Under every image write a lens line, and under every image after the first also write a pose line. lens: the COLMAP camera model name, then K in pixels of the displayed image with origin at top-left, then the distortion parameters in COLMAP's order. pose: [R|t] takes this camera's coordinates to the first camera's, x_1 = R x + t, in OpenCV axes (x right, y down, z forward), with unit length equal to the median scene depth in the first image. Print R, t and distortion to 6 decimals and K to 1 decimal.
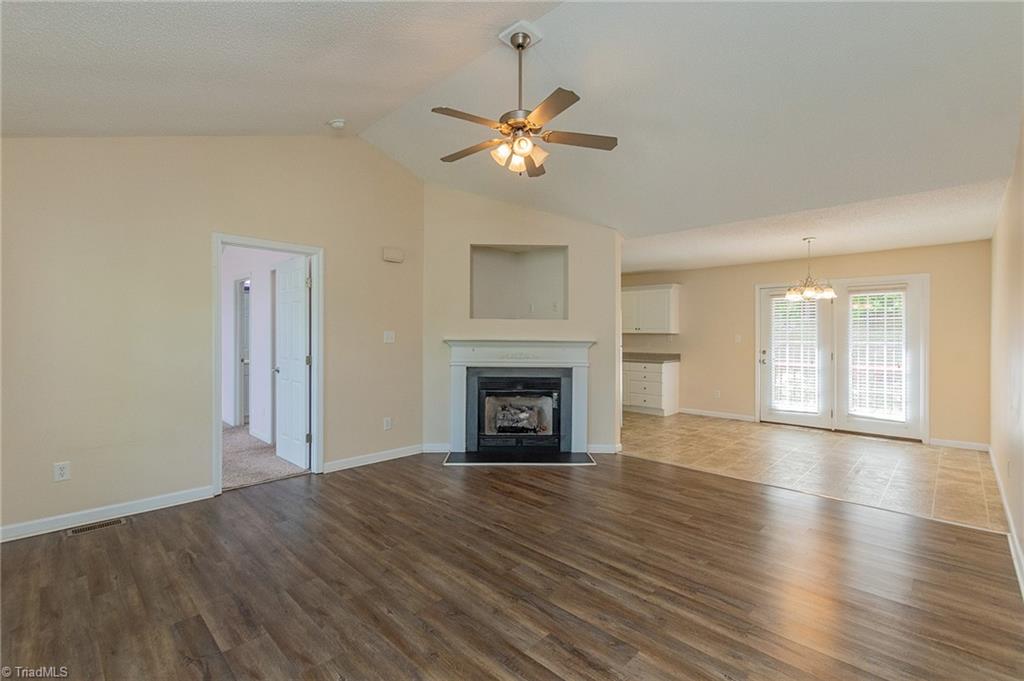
lens RADIAL K [[454.0, 0, 515.6], [0, 454.0, 336.8], [0, 0, 1]] dist [0.004306, -0.000671]
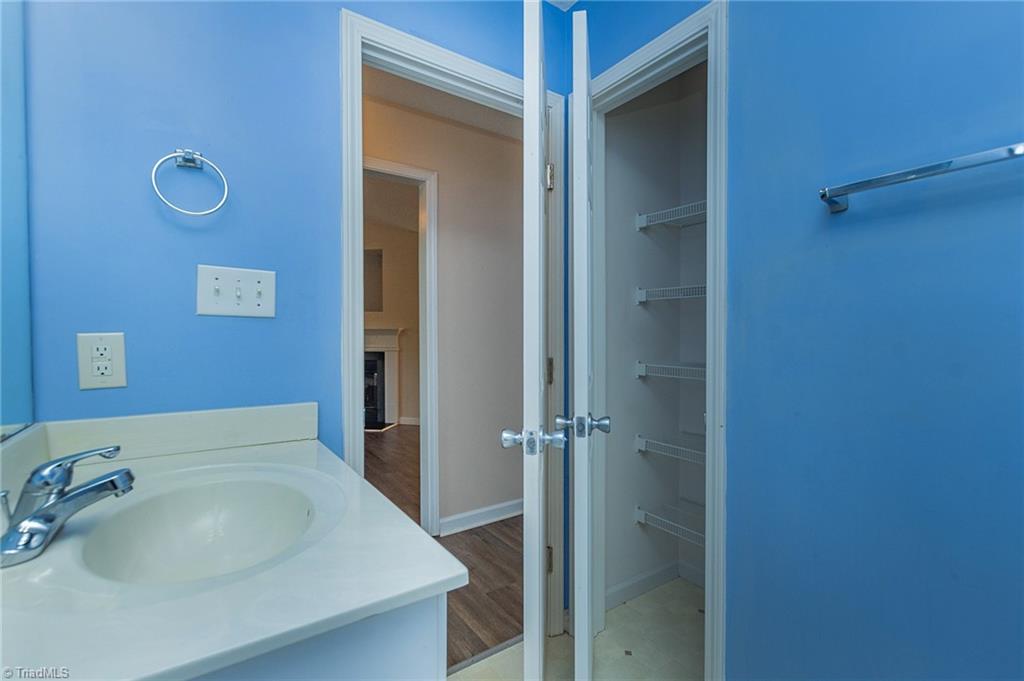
lens RADIAL K [[454.0, 0, 511.3], [0, 454.0, 336.3], [0, 0, 1]] dist [0.004306, -0.000671]
pose [[0.983492, -0.006397, -0.180839, 0.699904], [0.009903, 0.999780, 0.018492, 0.008552], [0.180680, -0.019978, 0.983339, -0.111334]]
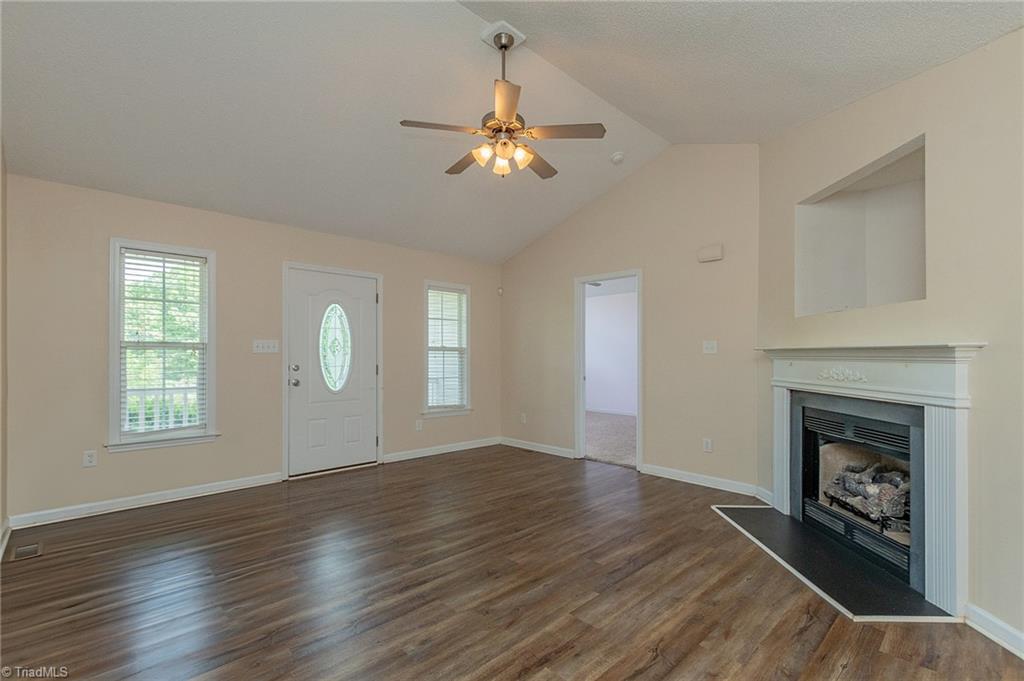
lens RADIAL K [[454.0, 0, 511.2], [0, 454.0, 350.9], [0, 0, 1]] dist [0.004306, -0.000671]
pose [[-0.035776, -0.017878, -0.999200, 0.612380], [-0.003583, 0.999836, -0.017761, 0.024723], [0.999353, 0.002944, -0.035834, 0.646301]]
